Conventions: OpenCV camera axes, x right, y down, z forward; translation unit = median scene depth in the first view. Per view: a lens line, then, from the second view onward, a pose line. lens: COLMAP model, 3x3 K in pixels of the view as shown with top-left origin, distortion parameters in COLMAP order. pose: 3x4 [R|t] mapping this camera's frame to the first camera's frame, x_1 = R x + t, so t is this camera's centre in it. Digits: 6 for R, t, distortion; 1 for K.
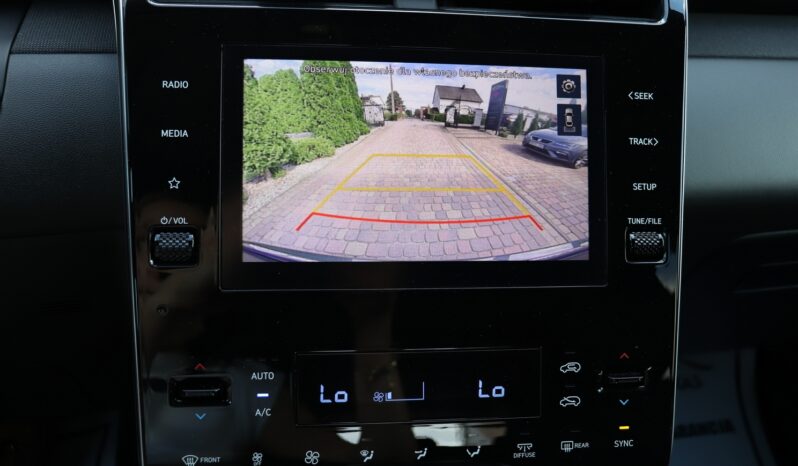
lens RADIAL K [[735.2, 0, 396.2], [0, 735.2, 227.8], [0, 0, 1]] dist [-0.127542, 0.000000]
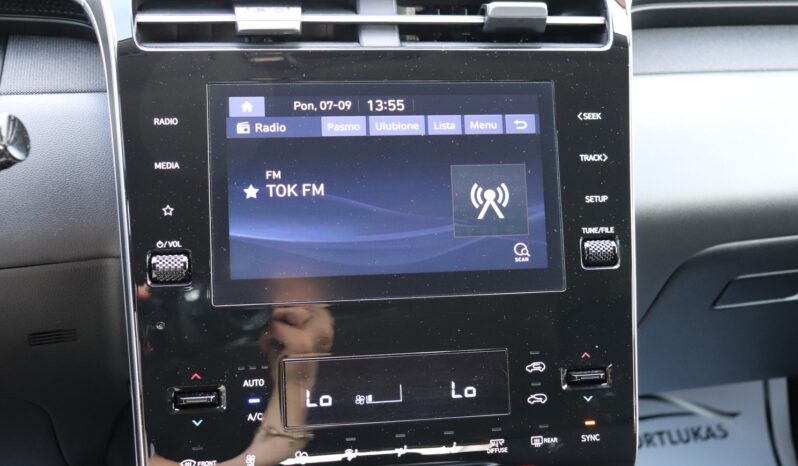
lens RADIAL K [[944.4, 0, 400.2], [0, 944.4, 234.8], [0, 0, 1]] dist [-0.047917, 0.000000]
pose [[0.998701, -0.038648, 0.033191, -0.001568], [0.040464, 0.997615, -0.055913, 0.065713], [-0.030951, 0.057184, 0.997884, -0.412506]]
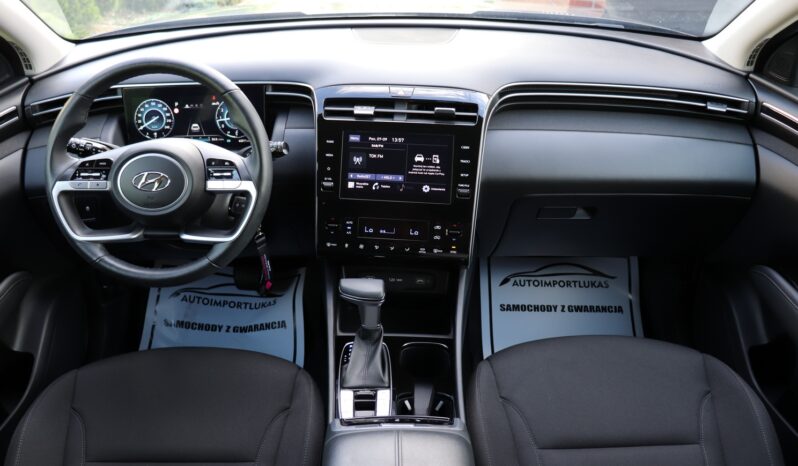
lens RADIAL K [[673.6, 0, 395.5], [0, 673.6, 228.5], [0, 0, 1]] dist [-0.156723, 0.124244]
pose [[0.971742, 0.062223, -0.227699, 0.765893], [-0.052641, 0.997463, 0.047923, 0.056777], [0.230103, -0.034582, 0.972552, -2.103838]]
